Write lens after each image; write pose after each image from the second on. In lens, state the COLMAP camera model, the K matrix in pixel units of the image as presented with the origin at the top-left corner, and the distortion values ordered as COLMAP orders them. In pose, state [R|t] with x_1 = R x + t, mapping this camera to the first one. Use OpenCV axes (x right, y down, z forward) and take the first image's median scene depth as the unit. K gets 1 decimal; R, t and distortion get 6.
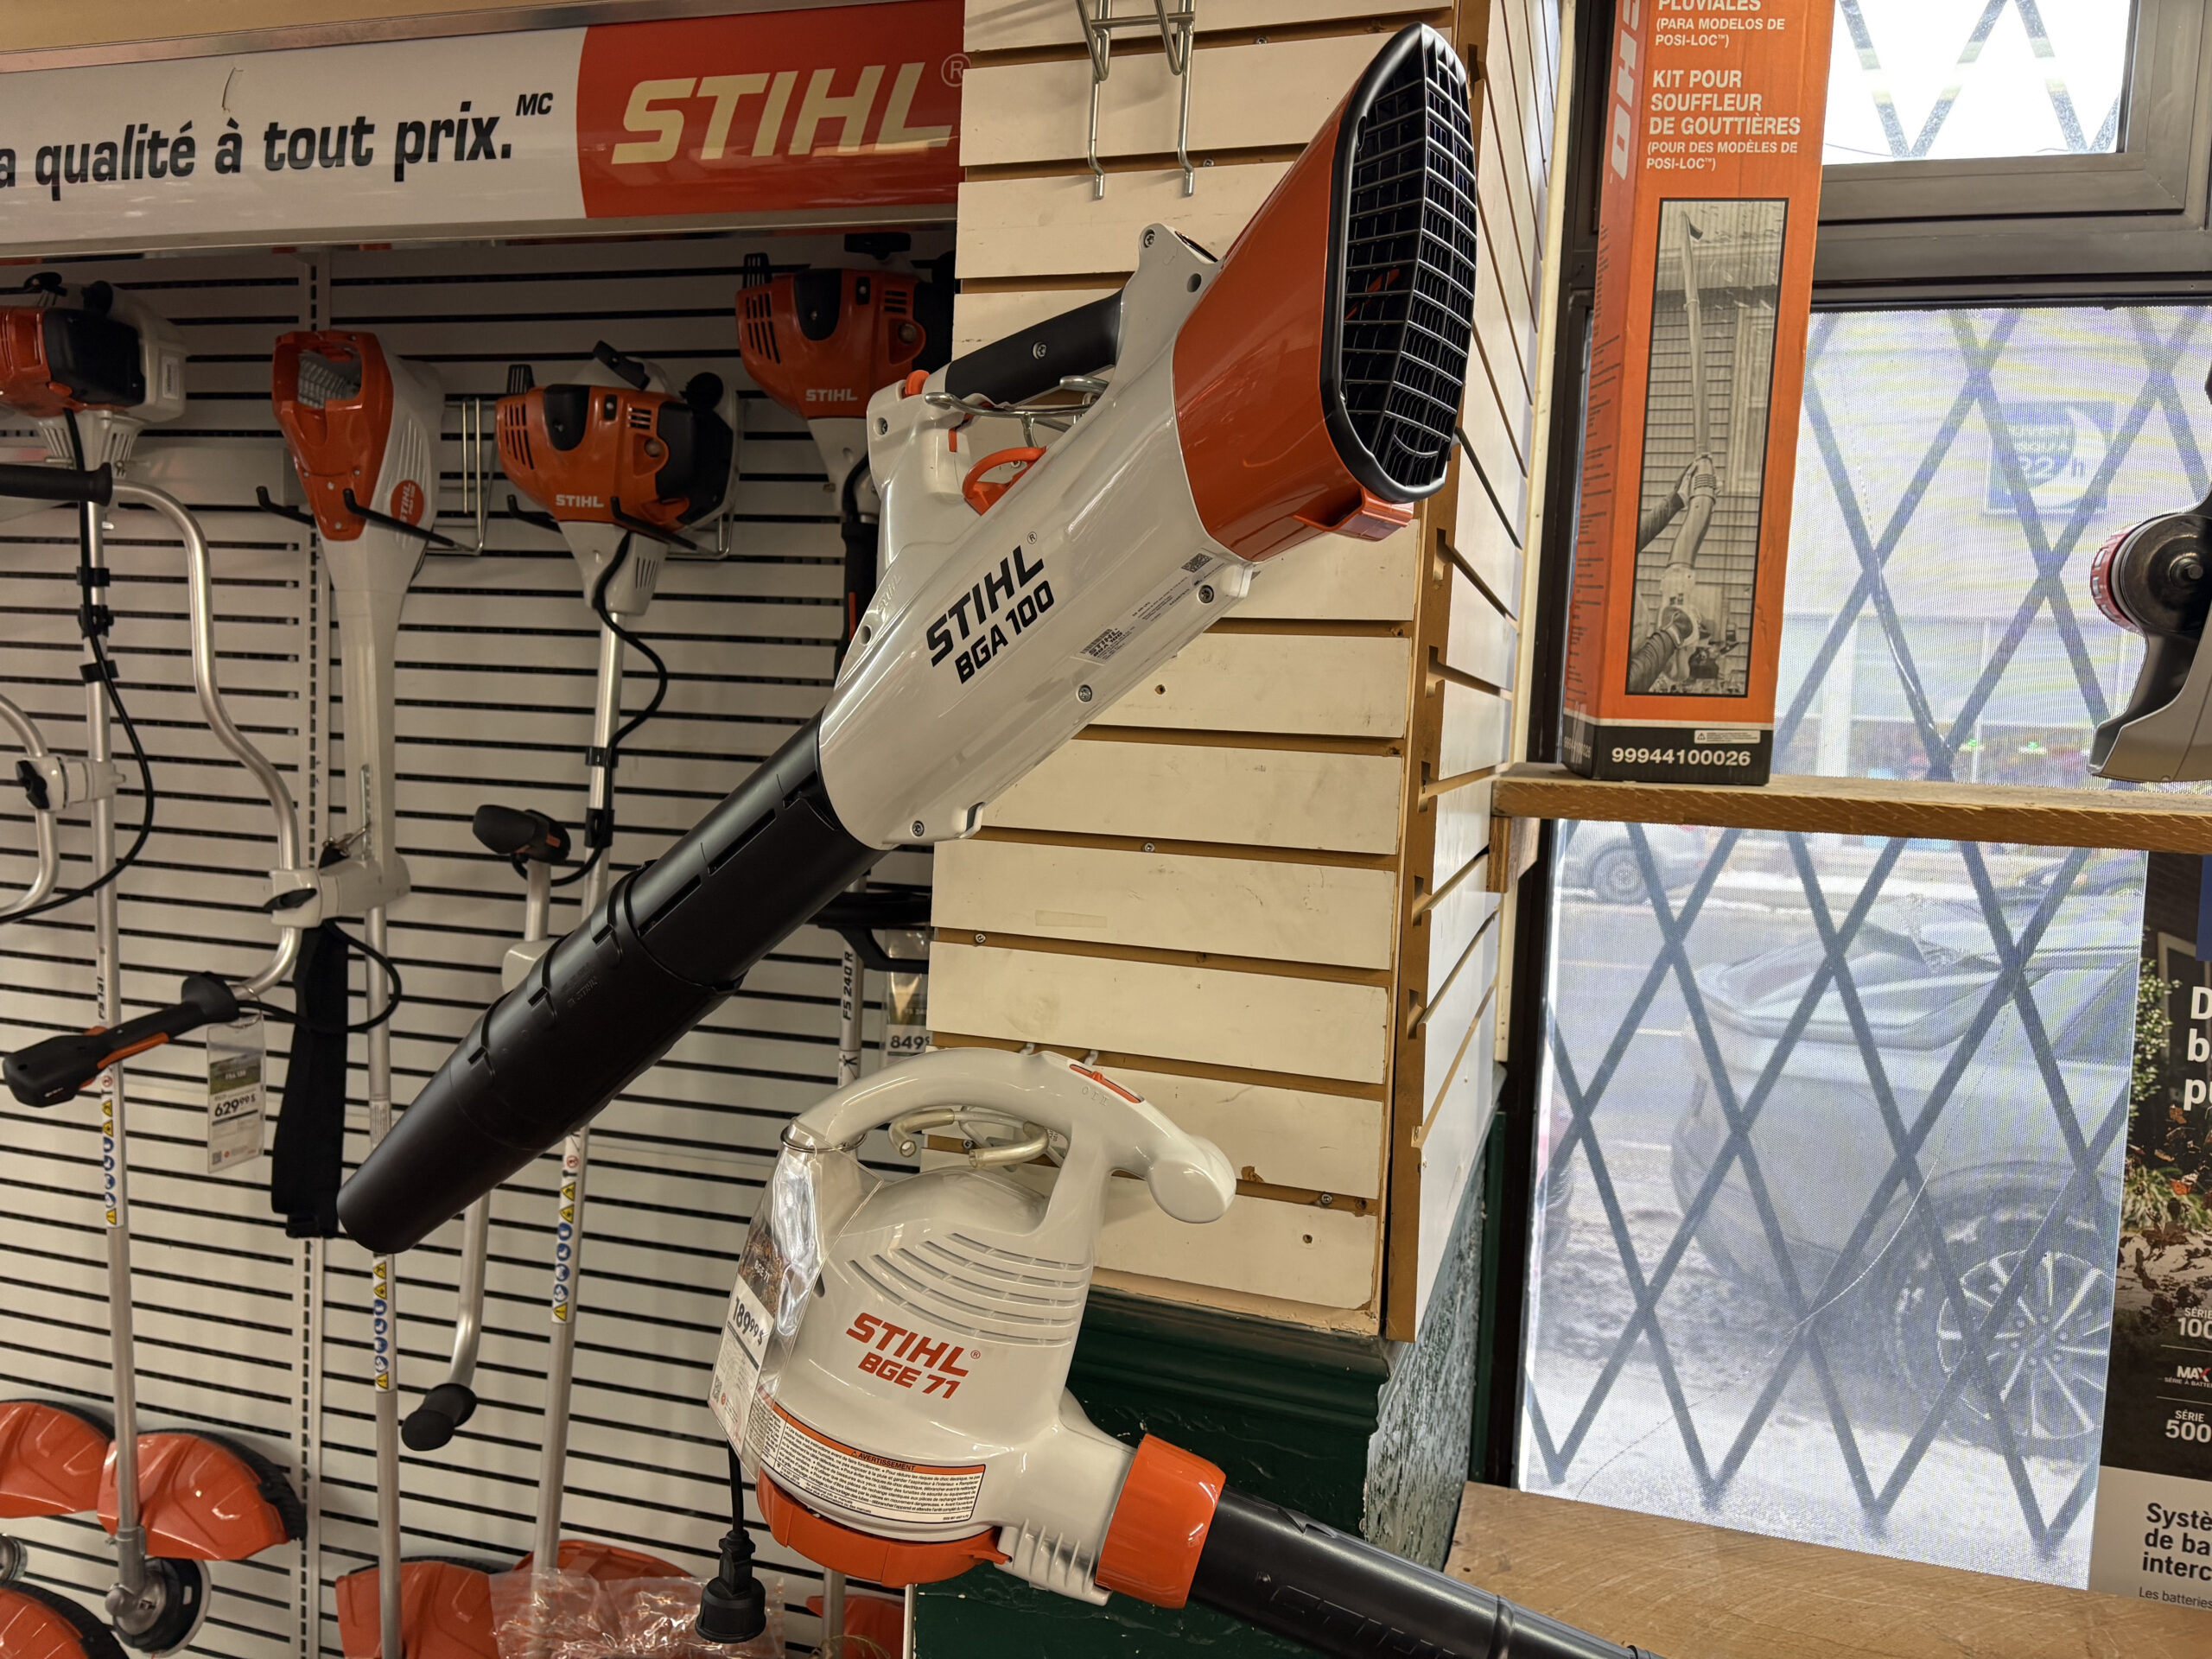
lens RADIAL K [[1667.5, 0, 1106.0], [0, 1667.5, 829.5], [0, 0, 1]] dist [0.077105, -0.081806]
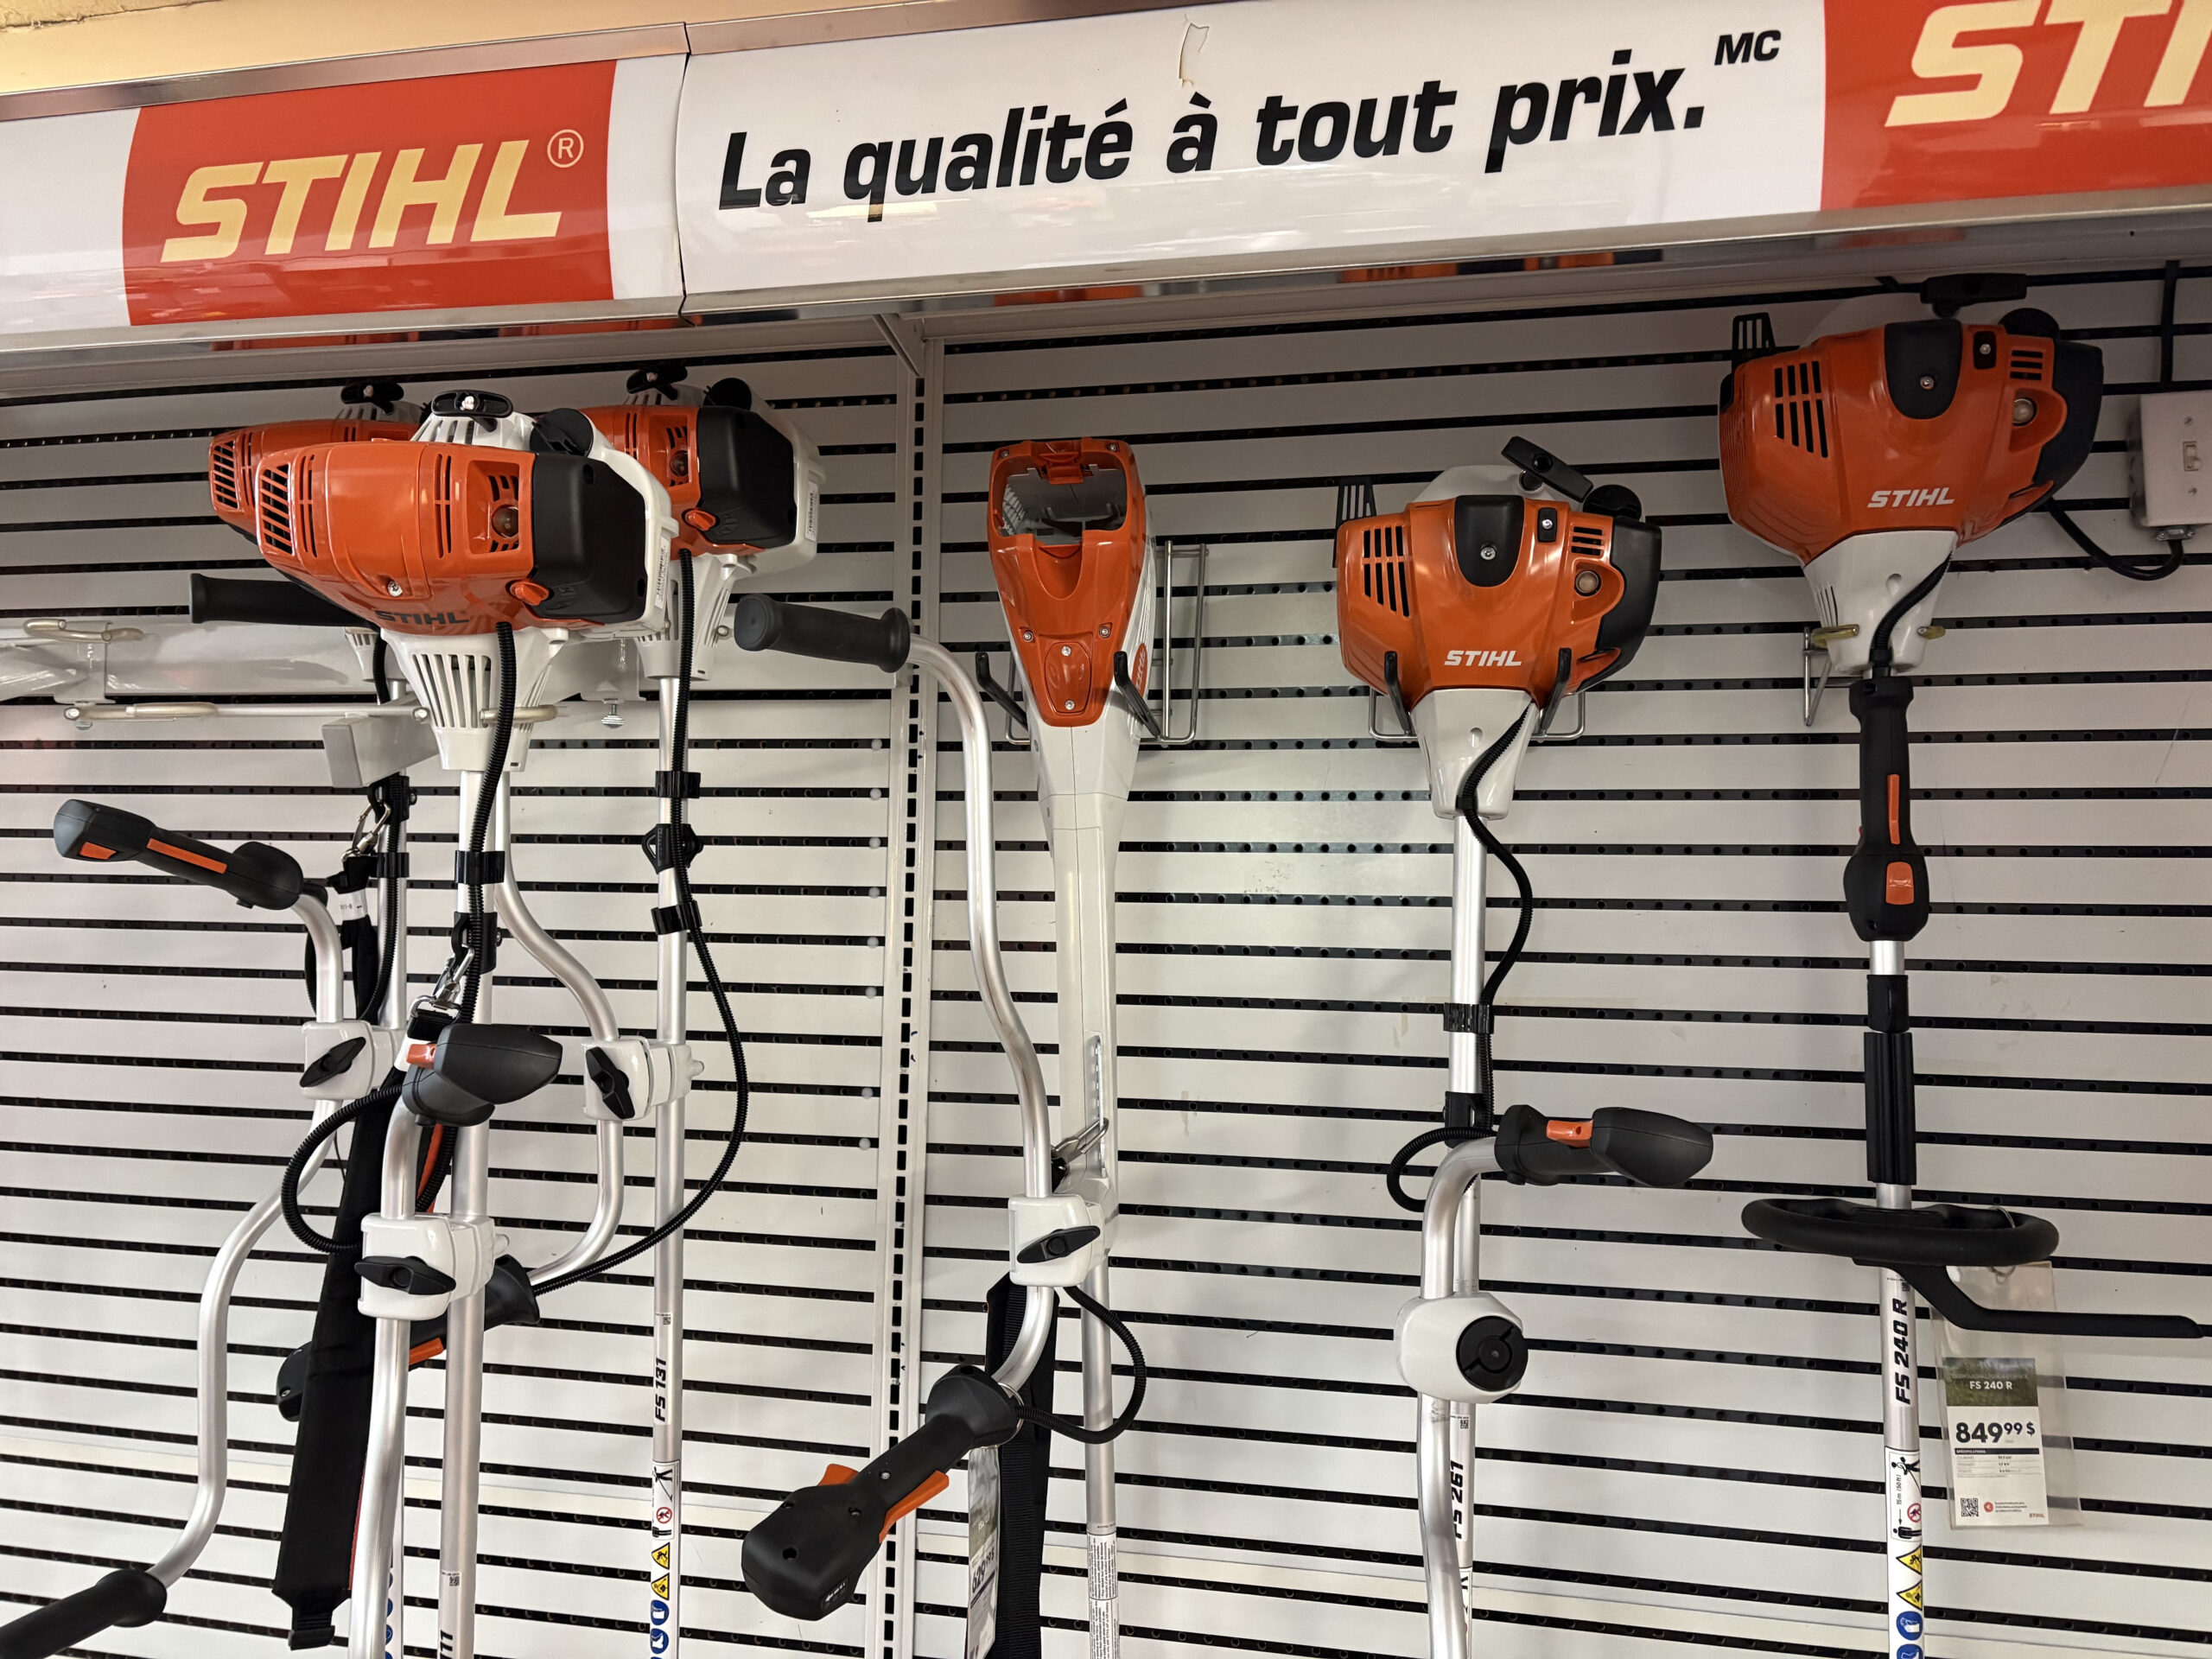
lens RADIAL K [[1645.4, 0, 1107.1], [0, 1645.4, 877.6], [0, 0, 1]] dist [0.020736, 0.002815]
pose [[0.996574, -0.023842, 0.079198, -0.505754], [0.031668, 0.994576, -0.099073, -0.038296], [-0.076406, 0.101241, 0.991924, 0.319298]]
